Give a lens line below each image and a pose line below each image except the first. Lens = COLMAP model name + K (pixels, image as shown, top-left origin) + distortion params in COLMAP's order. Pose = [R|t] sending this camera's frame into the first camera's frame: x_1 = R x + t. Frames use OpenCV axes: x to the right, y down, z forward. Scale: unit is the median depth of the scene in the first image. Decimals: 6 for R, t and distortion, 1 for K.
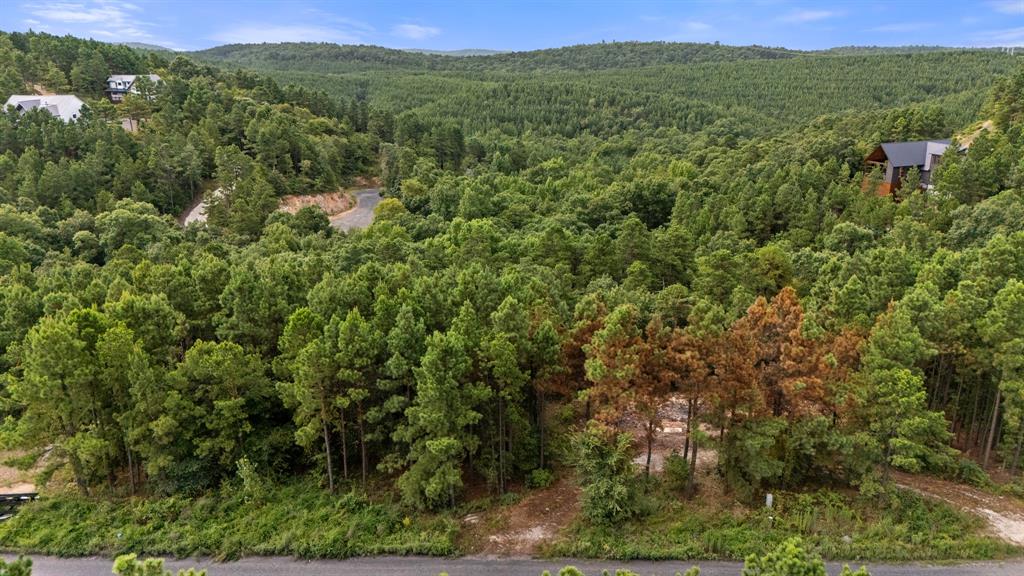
lens RADIAL K [[750.1, 0, 512.0], [0, 750.1, 288.0], [0, 0, 1]] dist [0.066688, -0.080111]
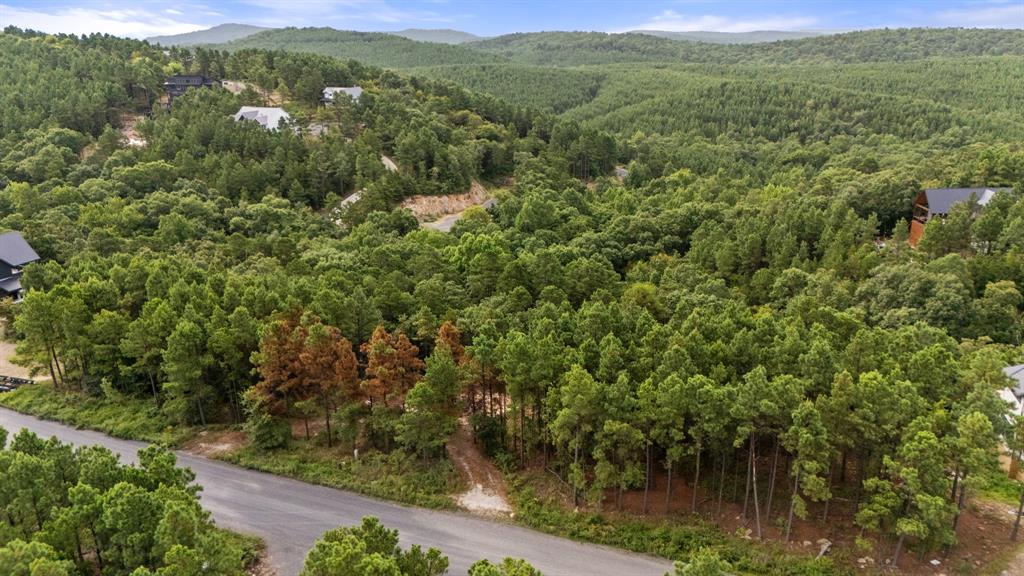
lens RADIAL K [[750.1, 0, 512.0], [0, 750.1, 288.0], [0, 0, 1]] dist [0.066688, -0.080111]
pose [[0.930914, 0.111650, -0.347755, 0.125631], [-0.103017, 0.993738, 0.043280, -0.018208], [0.350410, -0.004466, 0.936586, -0.038883]]
